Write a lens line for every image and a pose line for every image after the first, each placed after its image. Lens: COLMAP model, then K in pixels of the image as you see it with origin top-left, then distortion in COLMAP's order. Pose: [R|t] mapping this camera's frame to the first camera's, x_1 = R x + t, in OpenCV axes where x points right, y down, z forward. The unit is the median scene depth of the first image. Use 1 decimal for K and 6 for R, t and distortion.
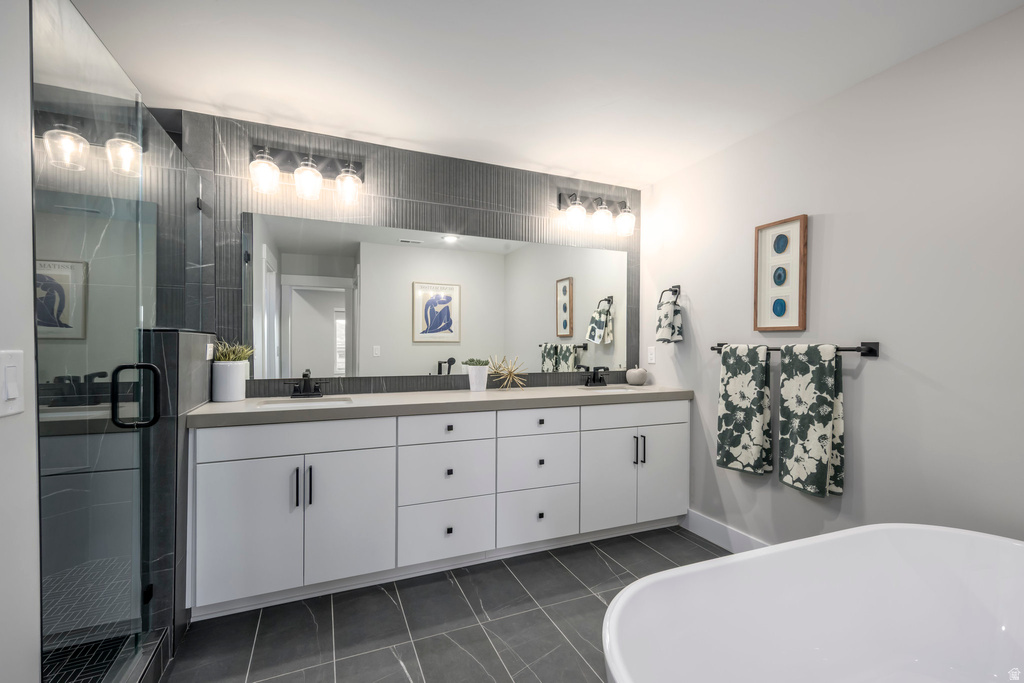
lens RADIAL K [[451.0, 0, 514.8], [0, 451.0, 341.4], [0, 0, 1]] dist [0.013167, -0.000612]
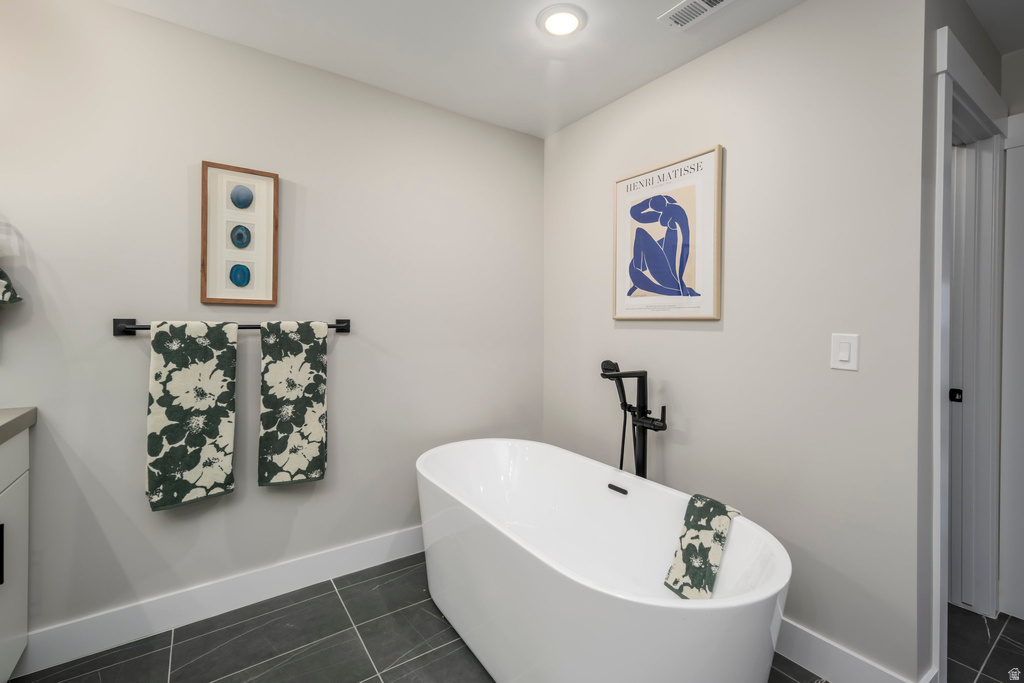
lens RADIAL K [[451.0, 0, 514.8], [0, 451.0, 341.4], [0, 0, 1]] dist [0.013167, -0.000612]
pose [[-0.199100, -0.017569, 0.979822, -0.314304], [0.008184, 0.999775, 0.019590, 0.031153], [-0.979945, 0.011919, -0.198911, 0.710419]]
